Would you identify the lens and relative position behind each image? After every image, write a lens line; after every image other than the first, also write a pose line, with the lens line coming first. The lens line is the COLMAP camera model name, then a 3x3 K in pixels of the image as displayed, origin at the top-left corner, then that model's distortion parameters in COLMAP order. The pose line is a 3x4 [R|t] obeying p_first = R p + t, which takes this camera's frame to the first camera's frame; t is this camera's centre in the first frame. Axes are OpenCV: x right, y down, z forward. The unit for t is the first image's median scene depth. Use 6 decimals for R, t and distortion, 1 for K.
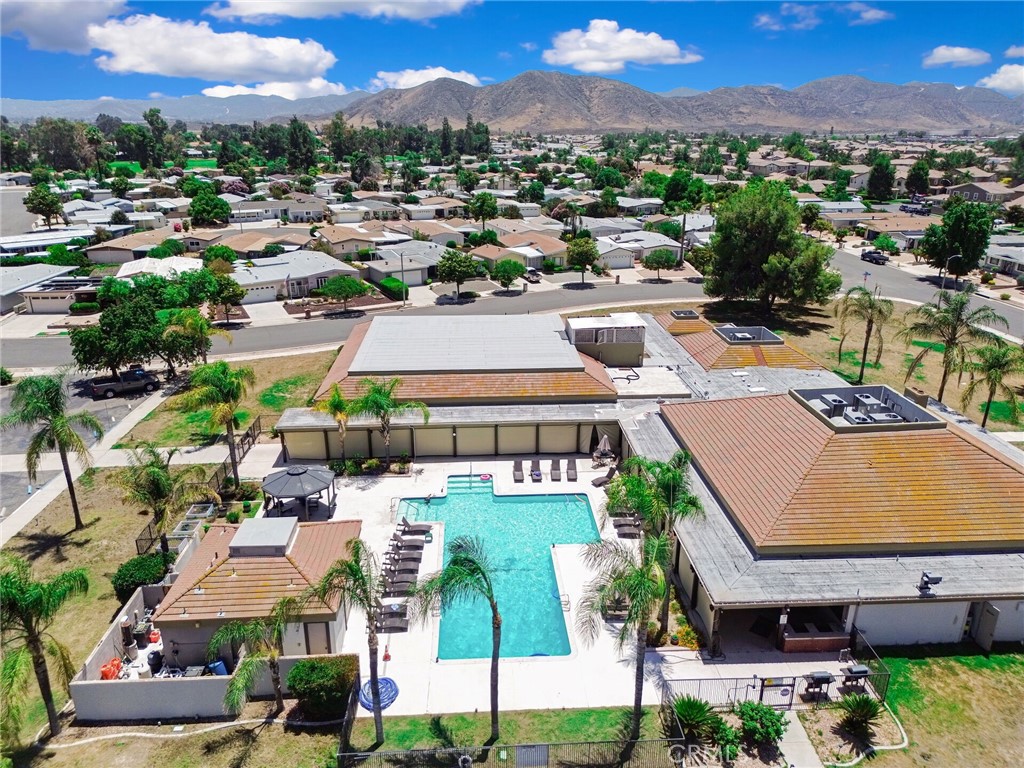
lens RADIAL K [[719.8, 0, 512.0], [0, 719.8, 384.0], [0, 0, 1]] dist [0.067020, -0.070164]
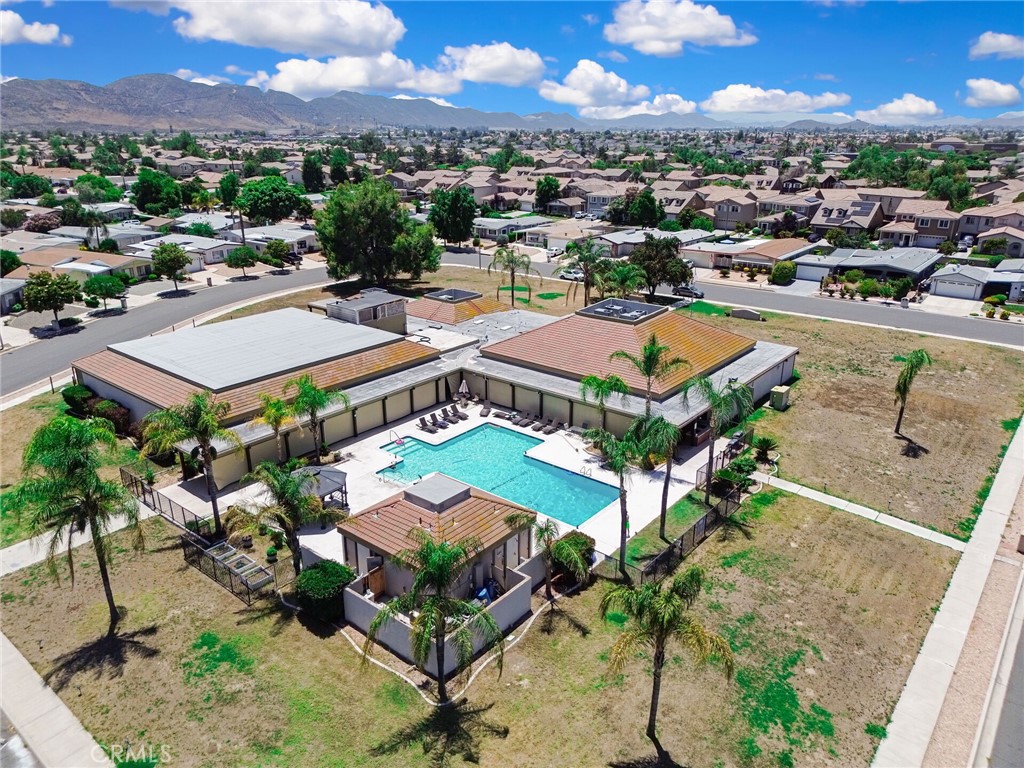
lens RADIAL K [[719.8, 0, 512.0], [0, 719.8, 384.0], [0, 0, 1]] dist [0.067020, -0.070164]
pose [[0.676781, -0.246367, 0.693737, -0.568107], [0.245155, 0.963978, 0.103175, -0.024664], [-0.694167, 0.100246, 0.712800, 0.054277]]
